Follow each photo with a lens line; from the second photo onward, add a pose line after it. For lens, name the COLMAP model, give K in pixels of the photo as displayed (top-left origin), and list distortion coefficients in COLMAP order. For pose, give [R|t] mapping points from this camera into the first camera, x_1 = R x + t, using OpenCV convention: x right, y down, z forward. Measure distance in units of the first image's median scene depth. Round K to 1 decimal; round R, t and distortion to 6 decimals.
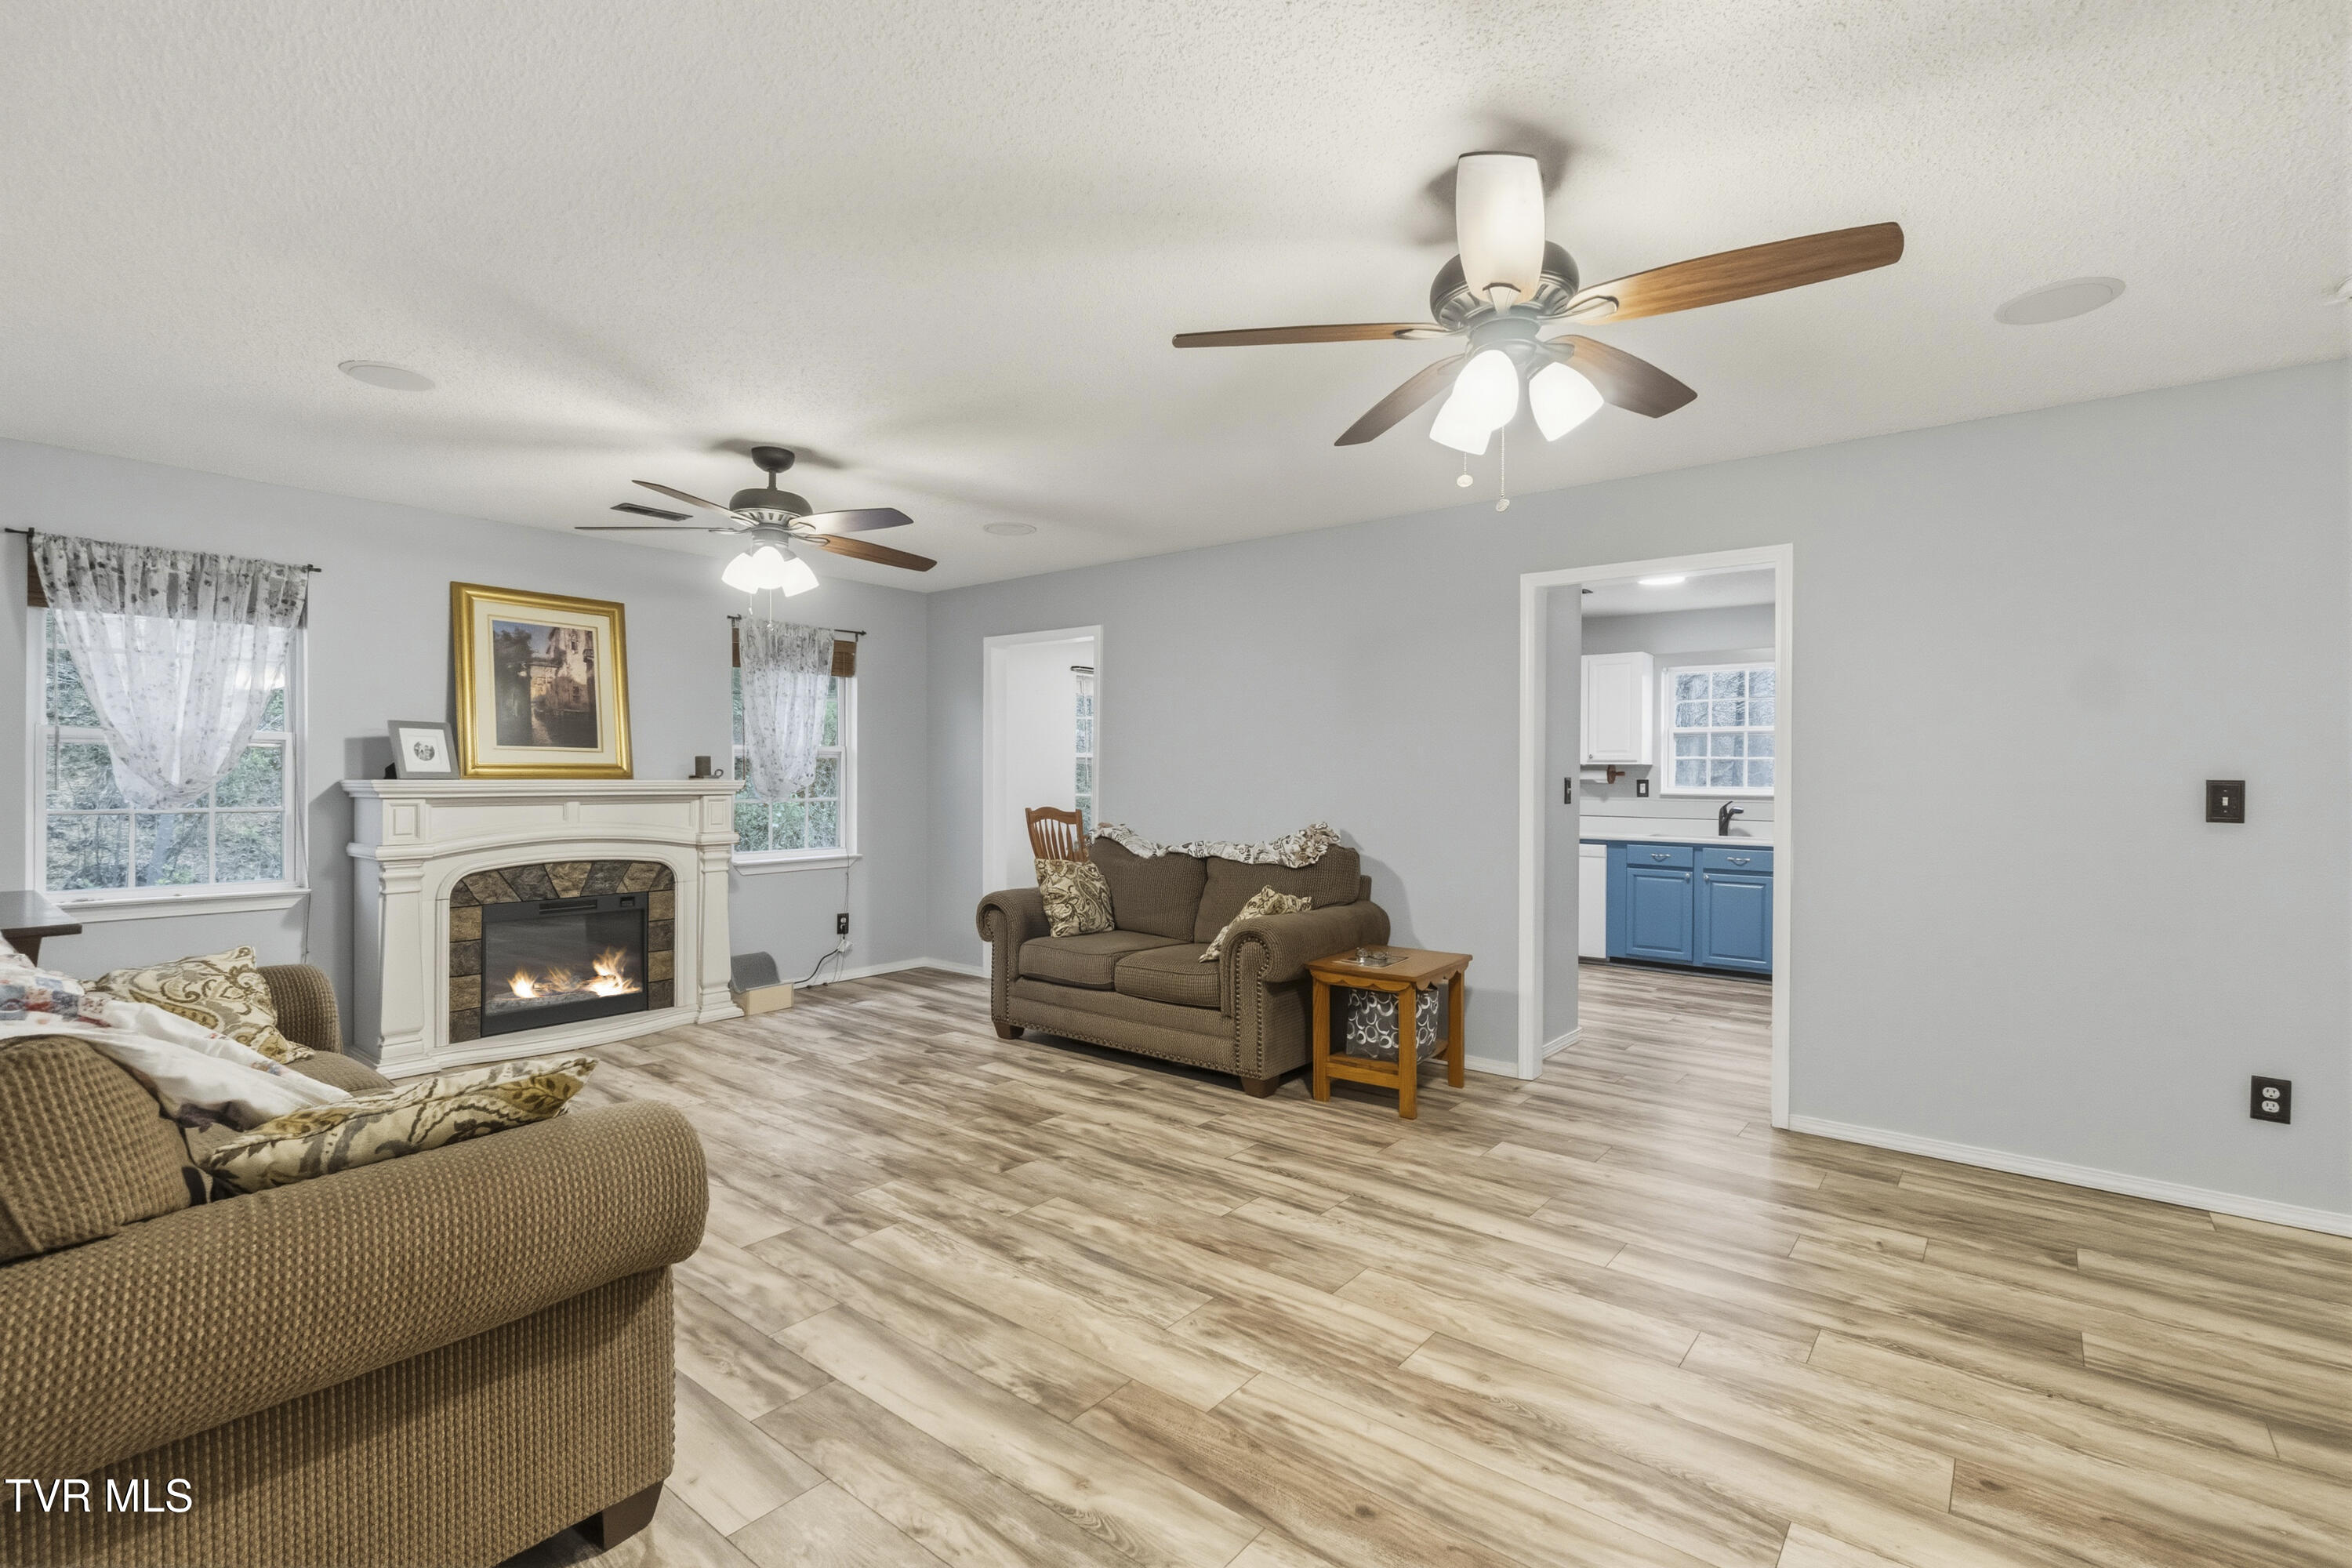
lens RADIAL K [[1061.4, 0, 1195.0], [0, 1061.4, 772.2], [0, 0, 1]] dist [0.007441, -0.002904]
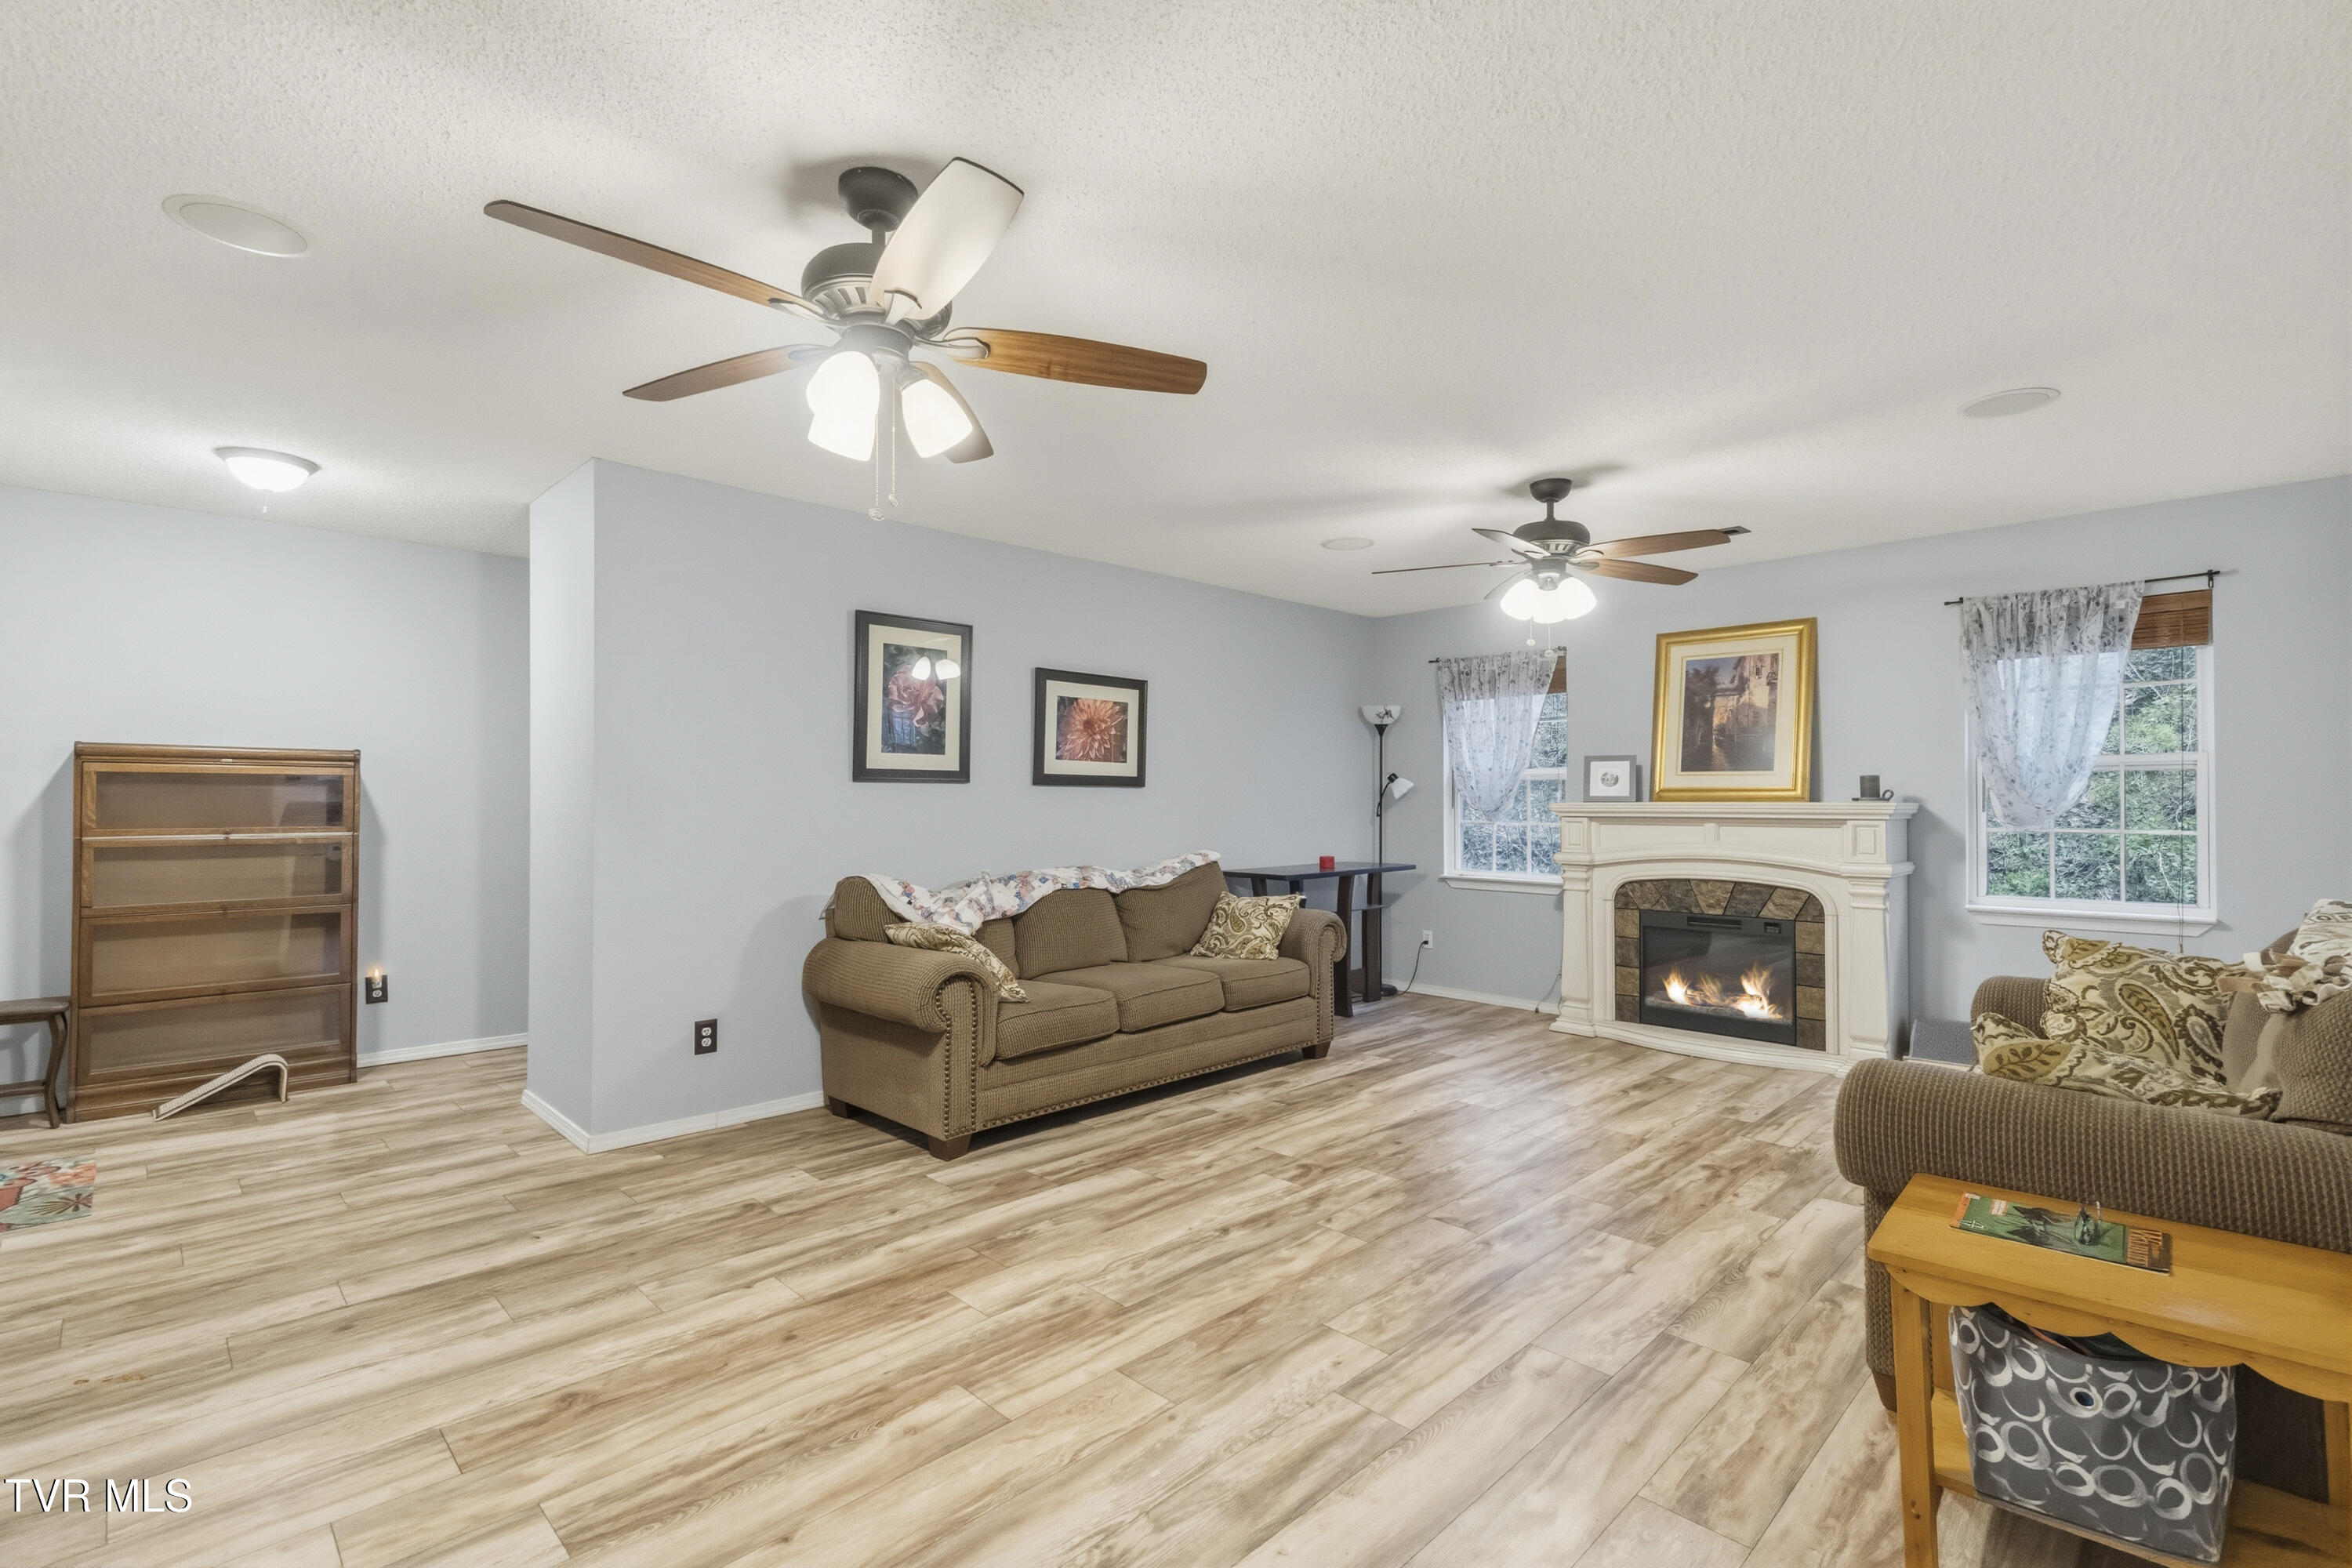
lens RADIAL K [[1061.4, 0, 1168.8], [0, 1061.4, 795.0], [0, 0, 1]] dist [0.007441, -0.002904]
pose [[-0.123424, -0.009490, -0.992309, 0.668918], [0.004405, 0.999939, -0.010110, 0.010177], [0.992344, -0.005619, -0.123375, 0.761908]]
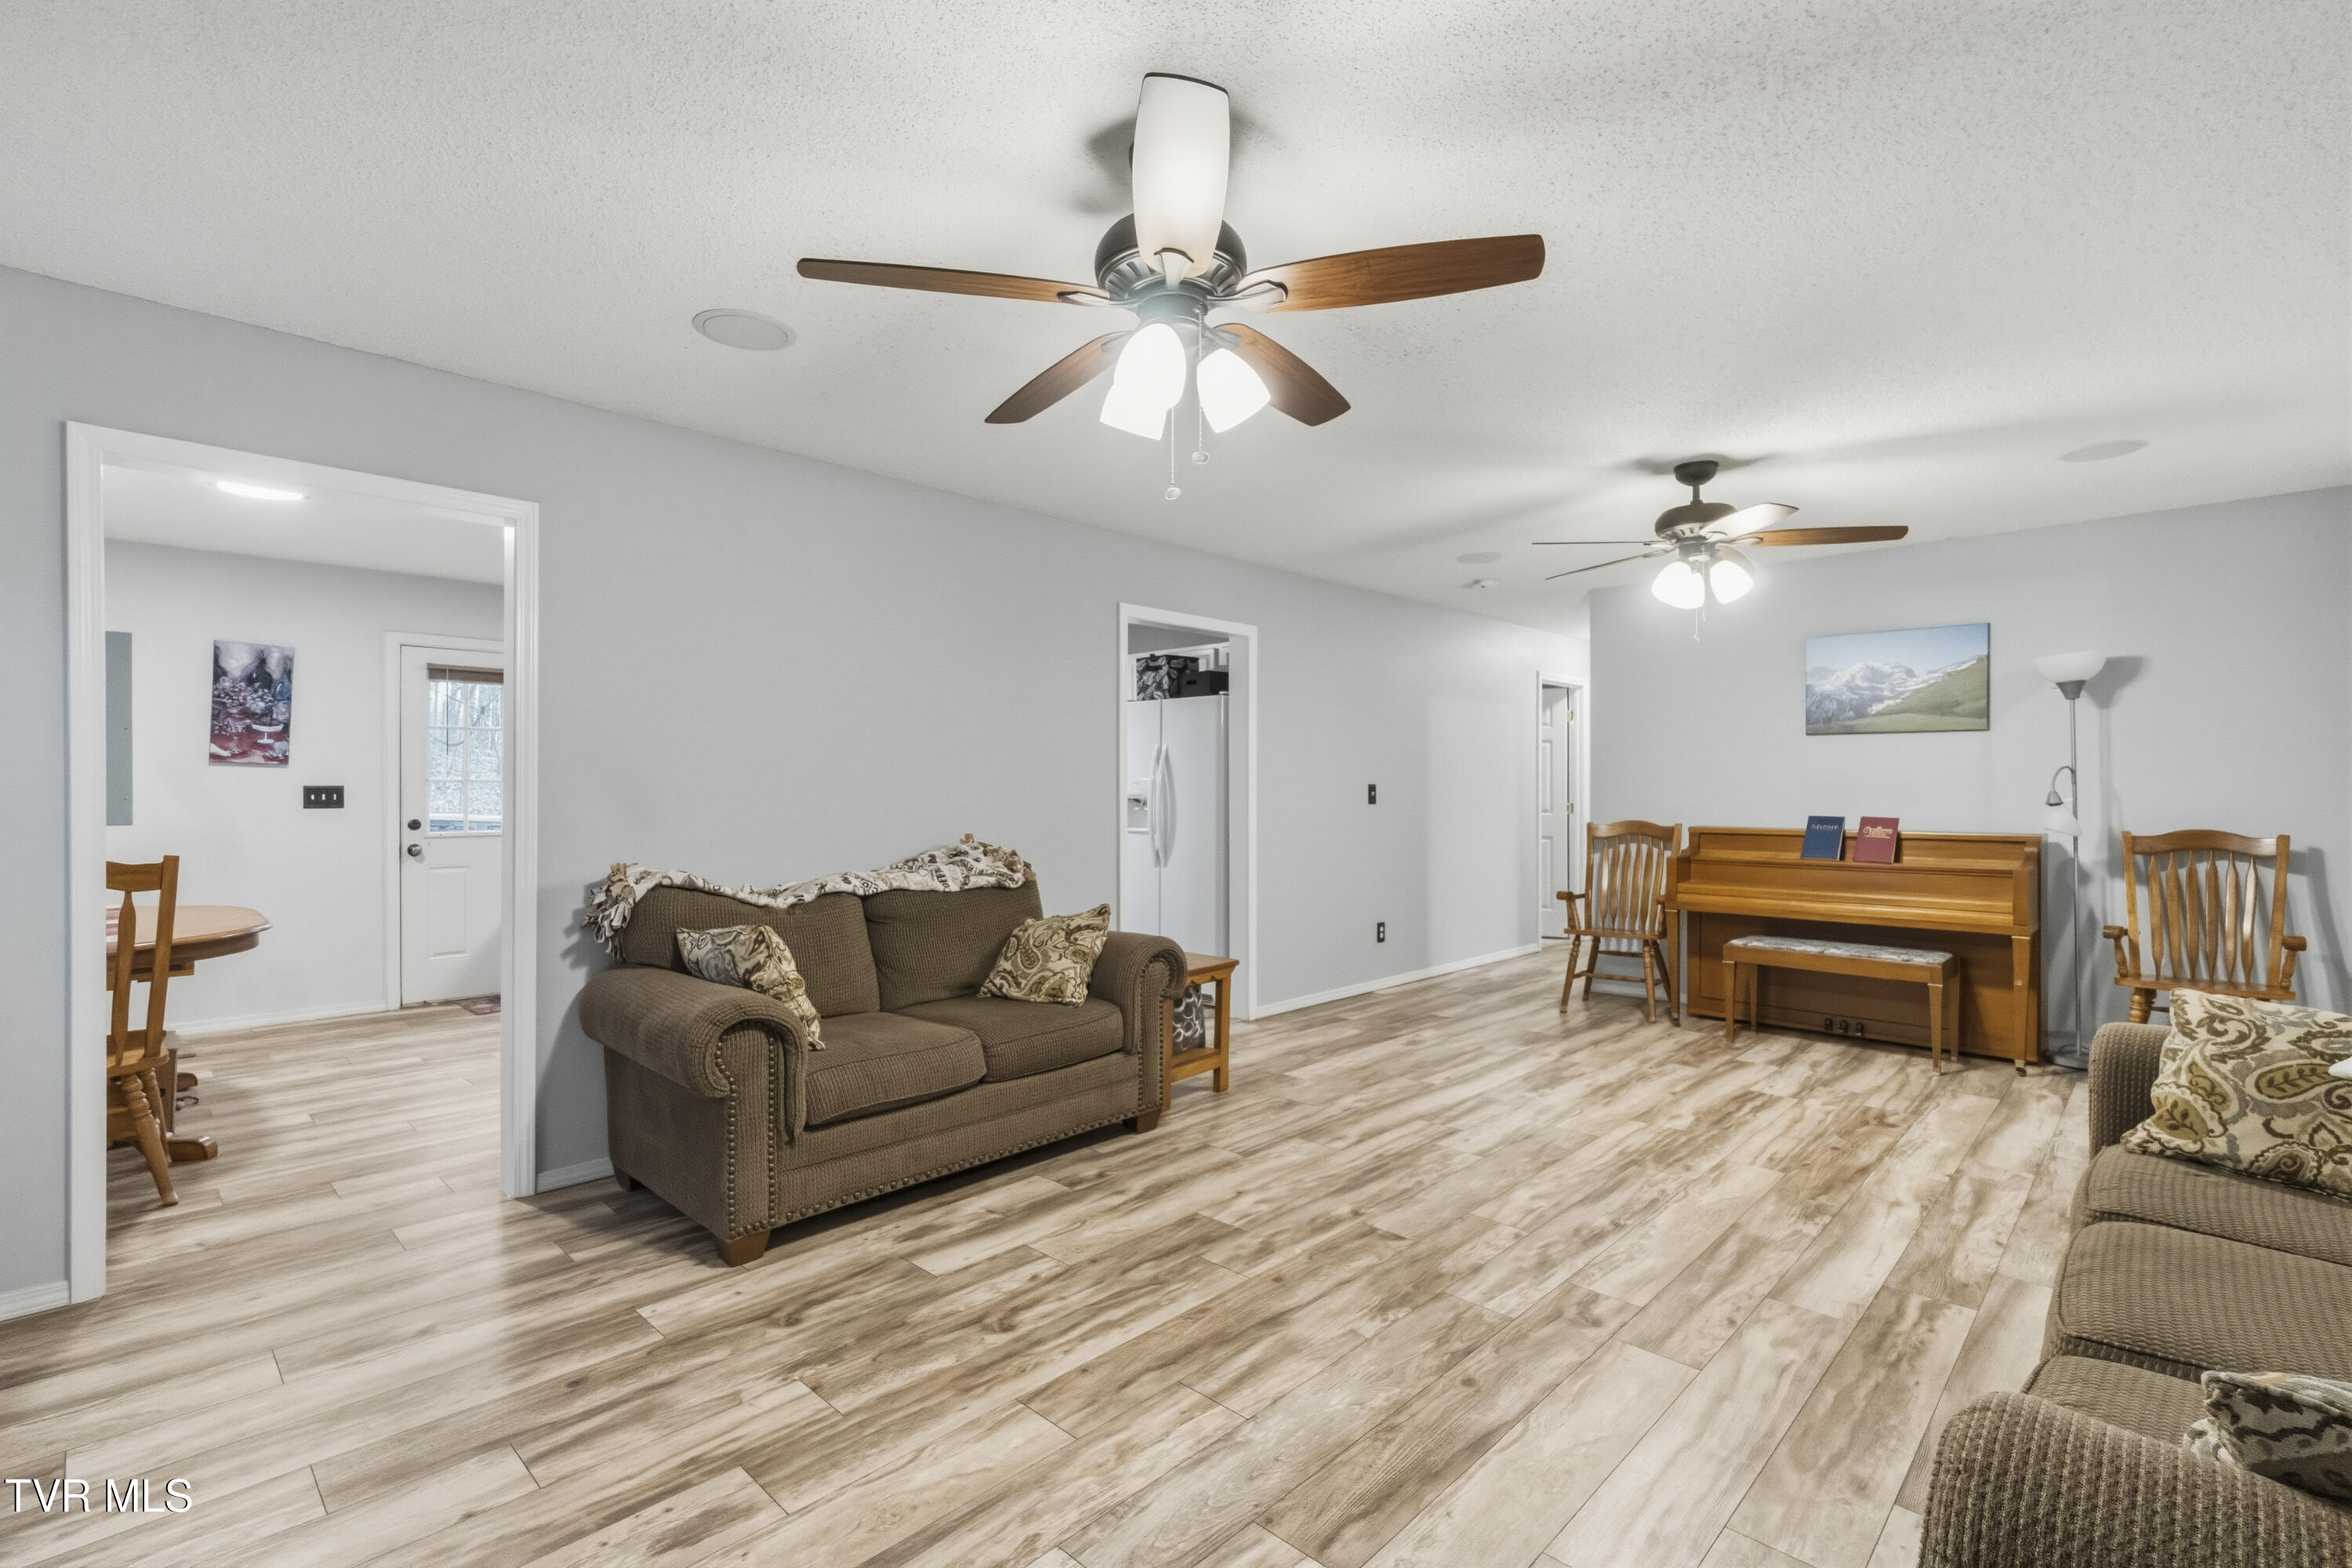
lens RADIAL K [[1061.4, 0, 1167.3], [0, 1061.4, 785.6], [0, 0, 1]] dist [0.007441, -0.002904]
pose [[0.102058, -0.004709, 0.994767, -0.913018], [-0.006211, 0.999966, 0.005371, 0.001848], [-0.994759, -0.006727, 0.102026, 0.952434]]
